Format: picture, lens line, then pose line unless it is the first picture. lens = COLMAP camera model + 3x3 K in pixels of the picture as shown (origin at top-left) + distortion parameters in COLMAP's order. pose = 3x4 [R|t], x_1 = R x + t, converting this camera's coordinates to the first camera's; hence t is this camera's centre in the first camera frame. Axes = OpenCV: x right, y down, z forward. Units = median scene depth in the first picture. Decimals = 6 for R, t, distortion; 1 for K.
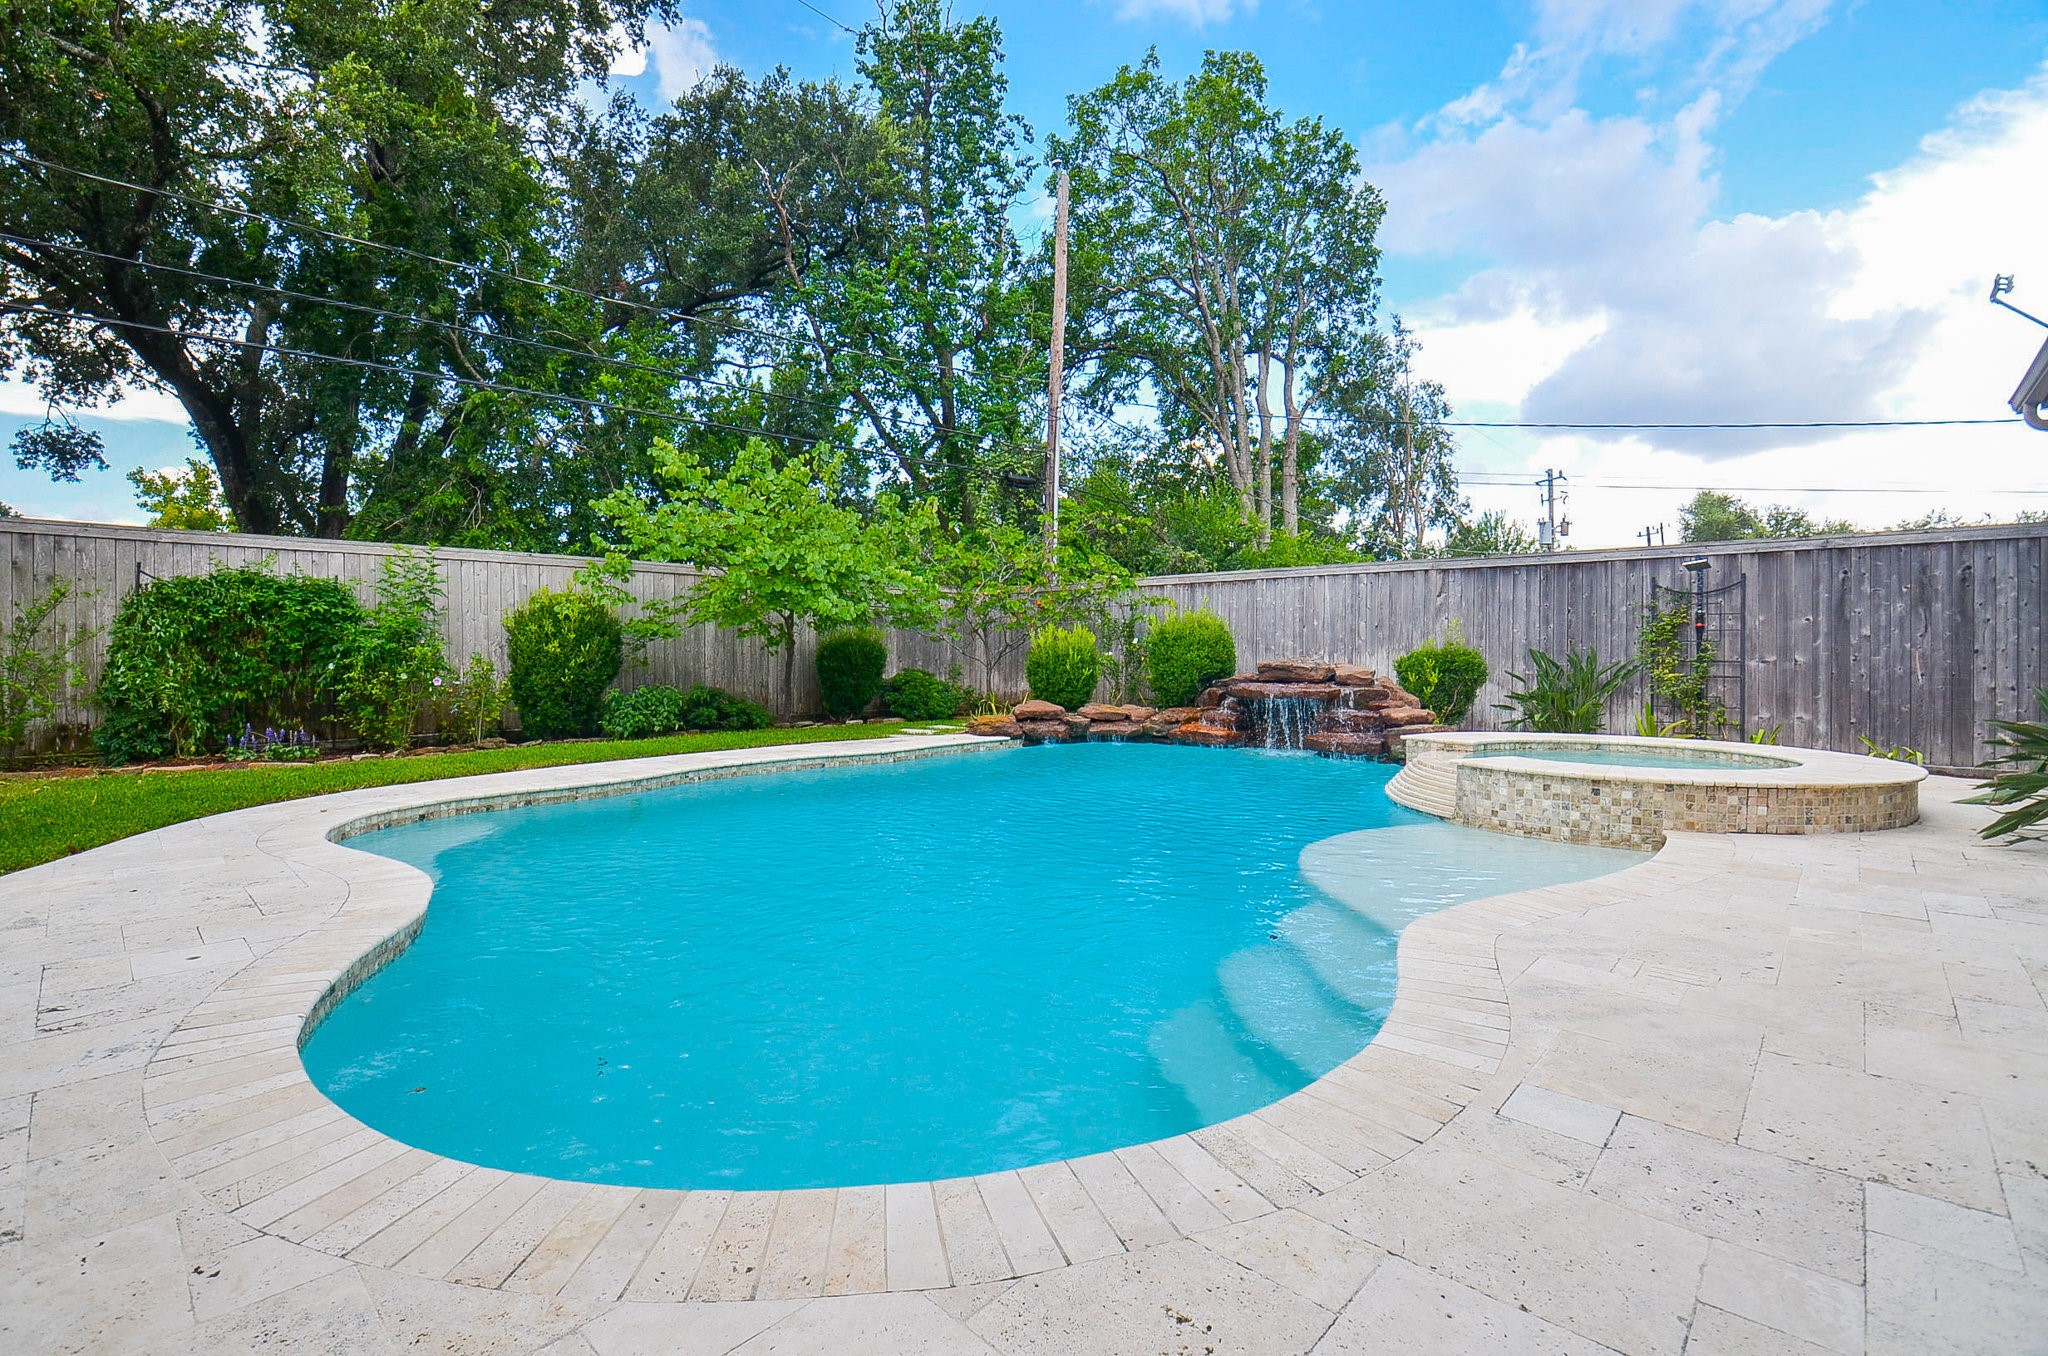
lens RADIAL K [[899.6, 0, 1012.8], [0, 899.6, 655.7], [0, 0, 1]] dist [0.011530, -0.010944]
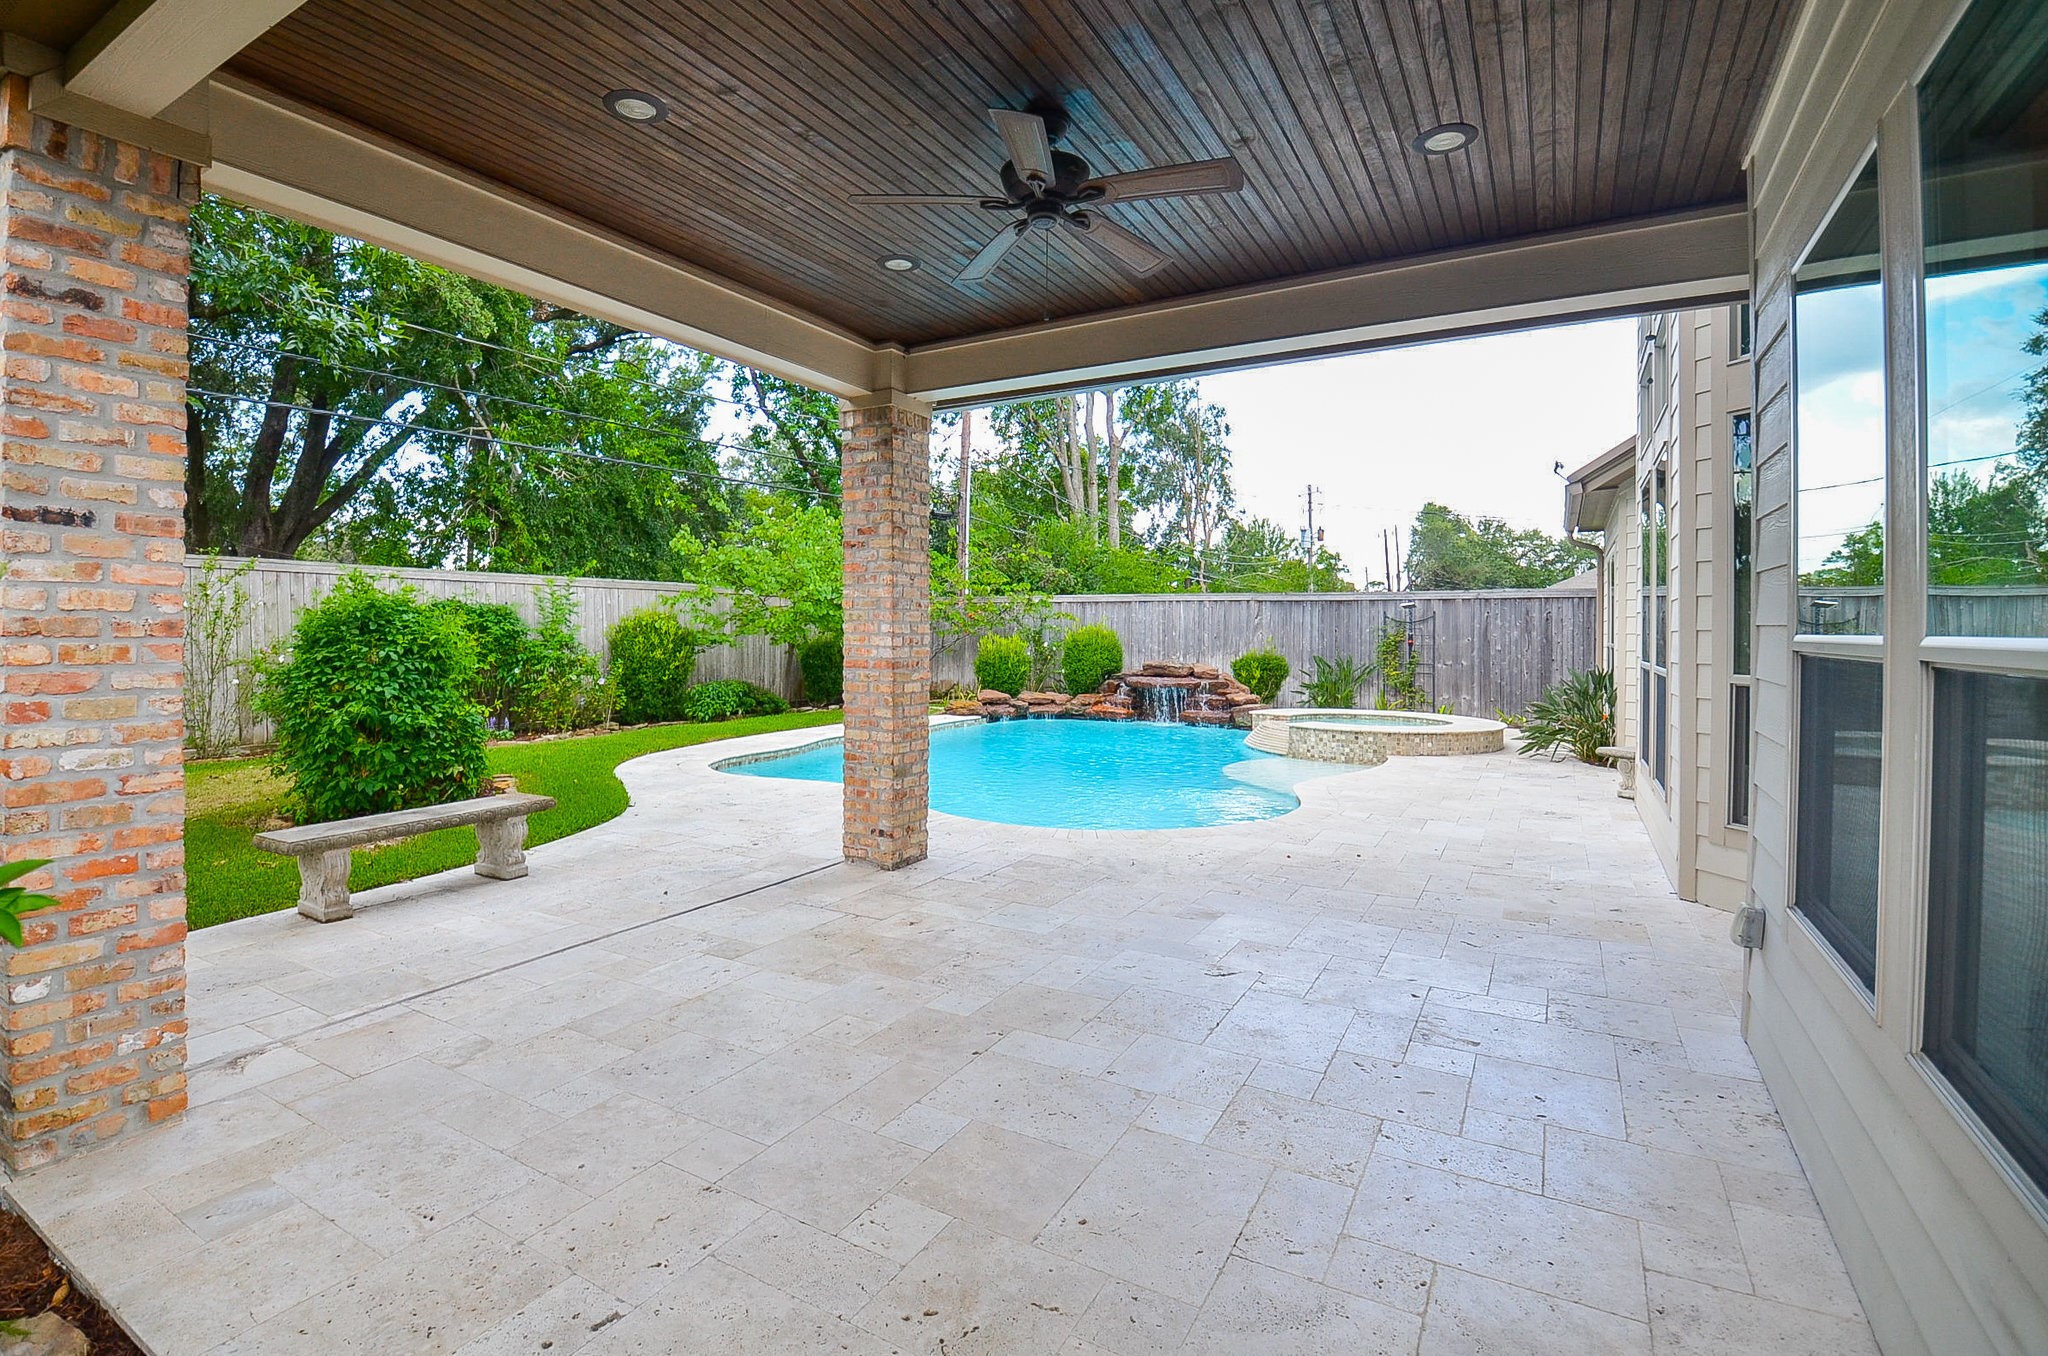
lens RADIAL K [[899.6, 0, 974.6], [0, 899.6, 638.7], [0, 0, 1]] dist [0.011530, -0.010944]
pose [[0.982758, 0.003151, 0.184871, -0.280537], [-0.003550, 0.999992, 0.001830, -0.035301], [-0.184864, -0.002455, 0.982761, -0.406990]]
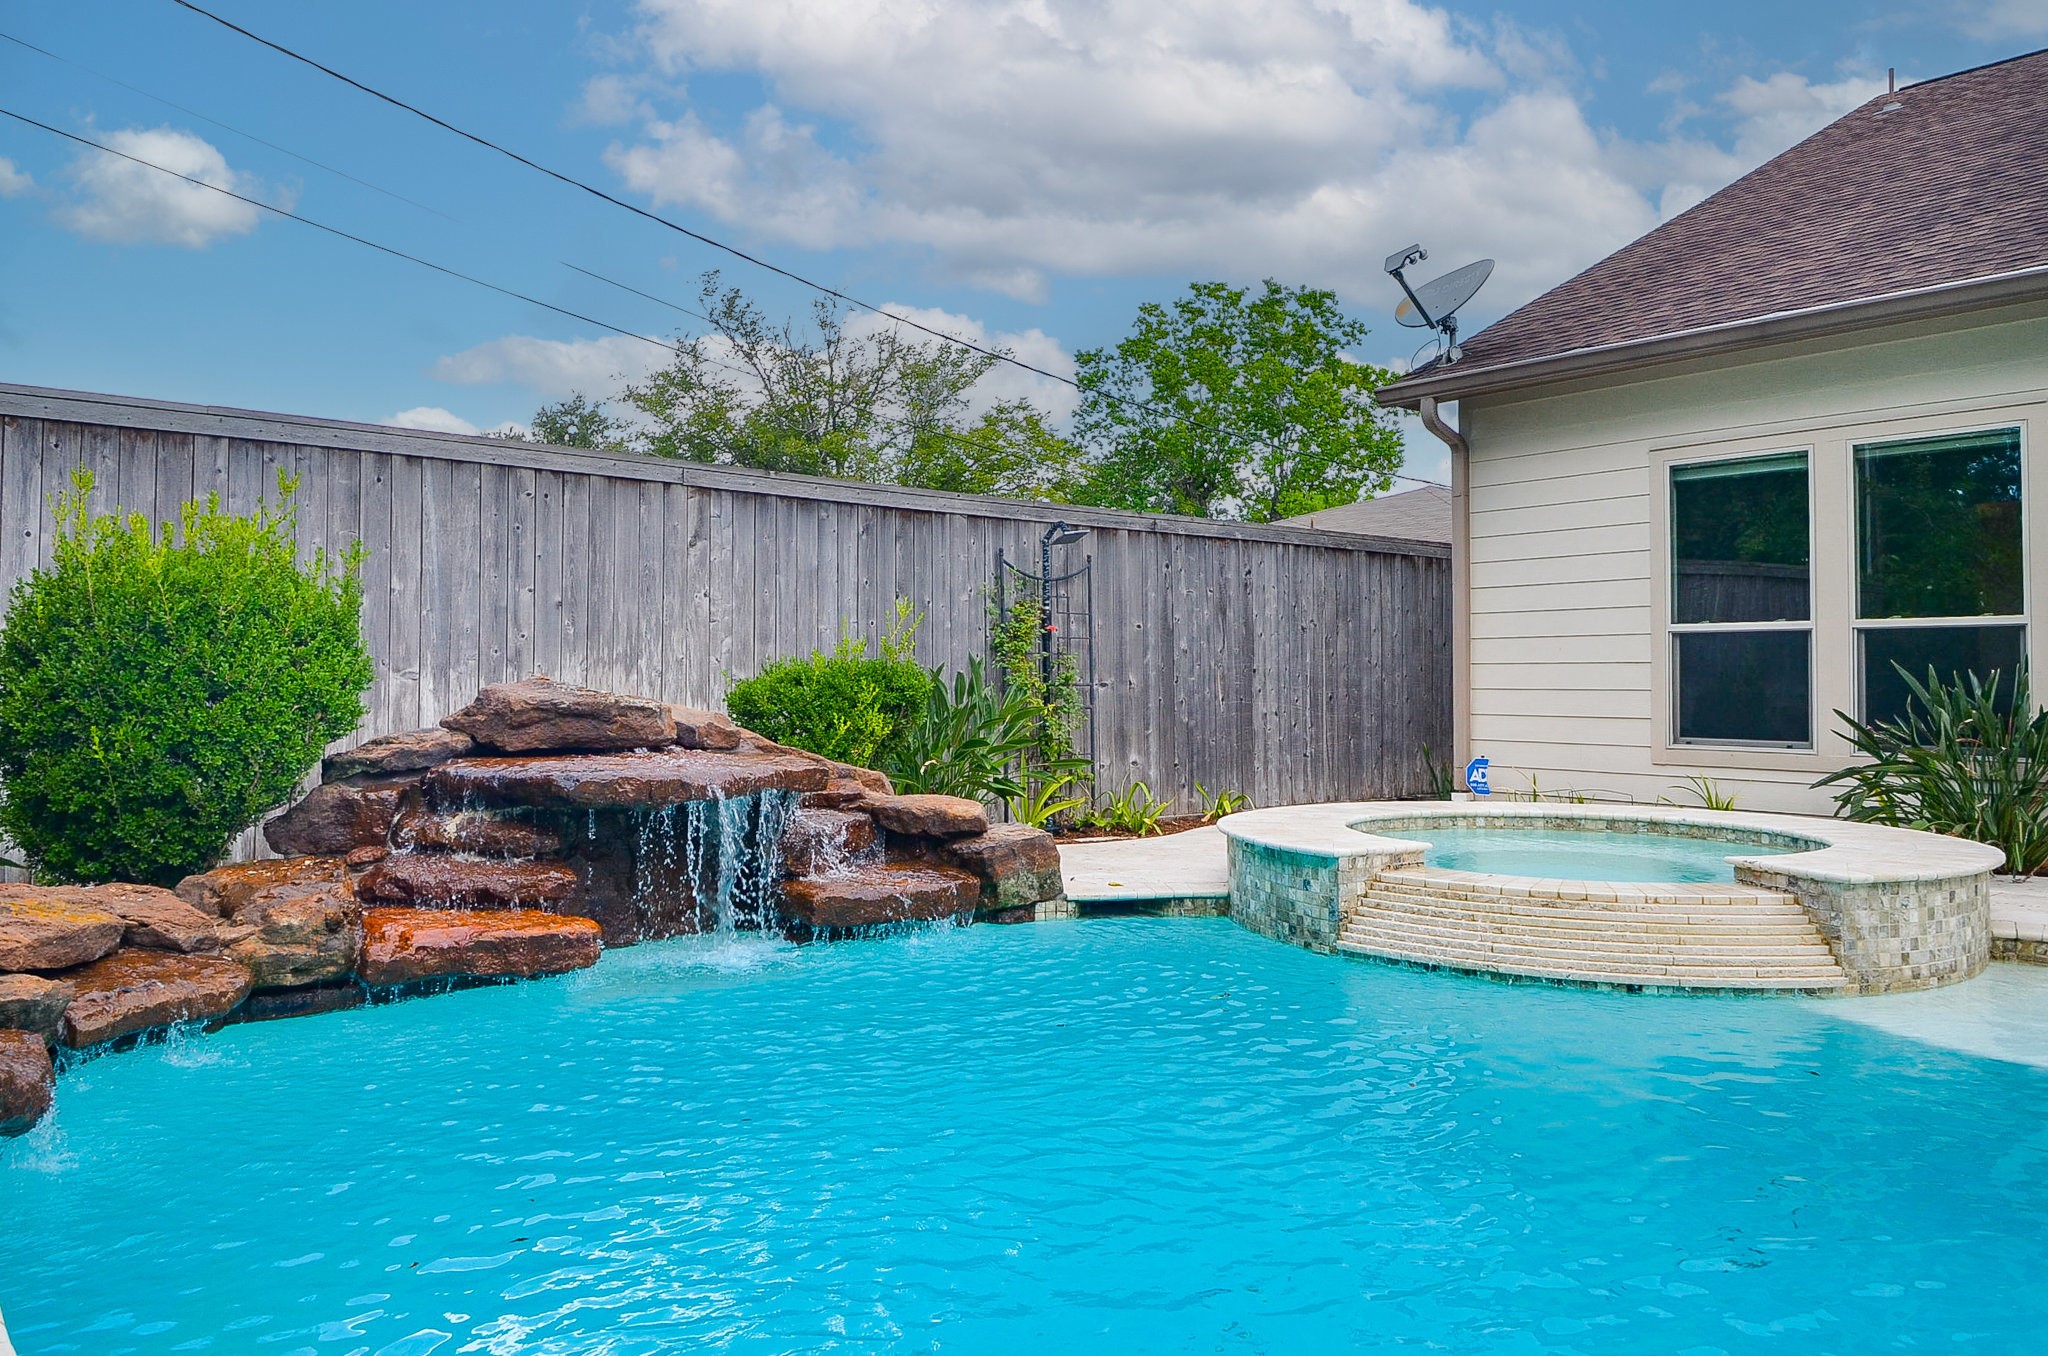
lens RADIAL K [[1434.9, 0, 1036.8], [0, 1434.9, 675.7], [0, 0, 1]] dist [-0.002647, -0.001139]
pose [[0.161029, 0.000438, 0.986950, -0.234451], [-0.000160, 1.000000, -0.000418, 0.000253], [-0.986950, -0.000090, 0.161029, 0.765303]]
